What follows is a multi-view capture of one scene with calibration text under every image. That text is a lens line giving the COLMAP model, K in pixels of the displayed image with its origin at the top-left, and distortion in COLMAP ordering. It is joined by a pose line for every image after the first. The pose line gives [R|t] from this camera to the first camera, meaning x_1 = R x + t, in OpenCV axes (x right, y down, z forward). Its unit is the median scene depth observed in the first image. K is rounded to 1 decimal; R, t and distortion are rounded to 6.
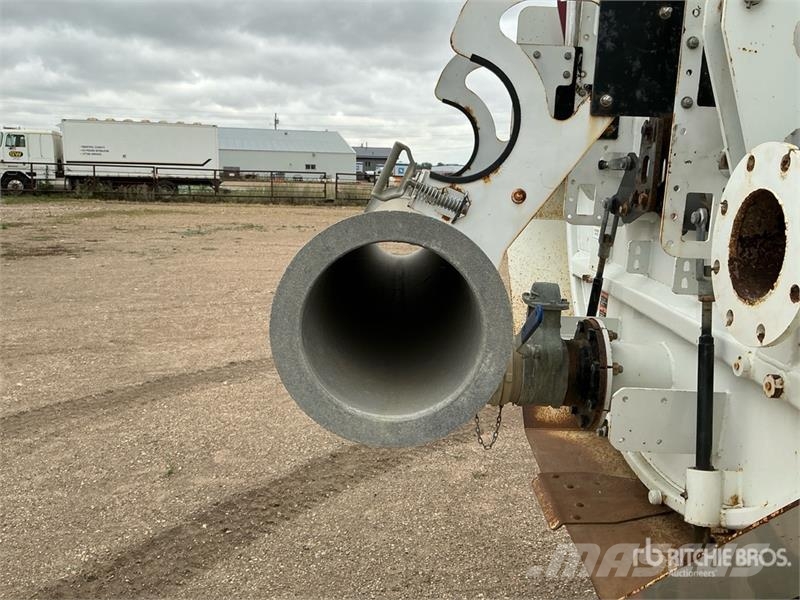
lens RADIAL K [[658.2, 0, 400.0], [0, 658.2, 300.0], [0, 0, 1]] dist [0.137350, -0.292932]
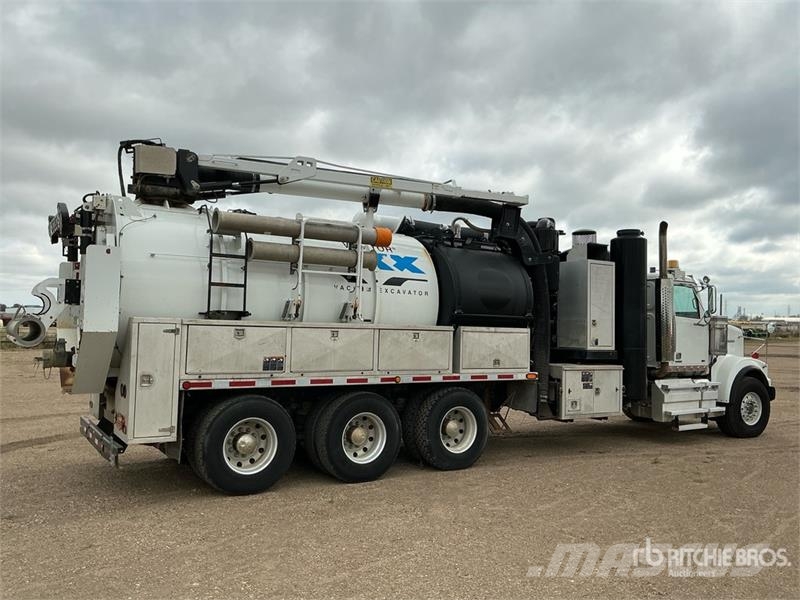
lens RADIAL K [[658.2, 0, 400.0], [0, 658.2, 300.0], [0, 0, 1]] dist [0.137350, -0.292932]
pose [[0.836729, 0.012133, 0.547482, -0.344211], [0.103542, 0.978216, -0.179924, 0.786576], [-0.537739, 0.207235, 0.817246, -4.024690]]
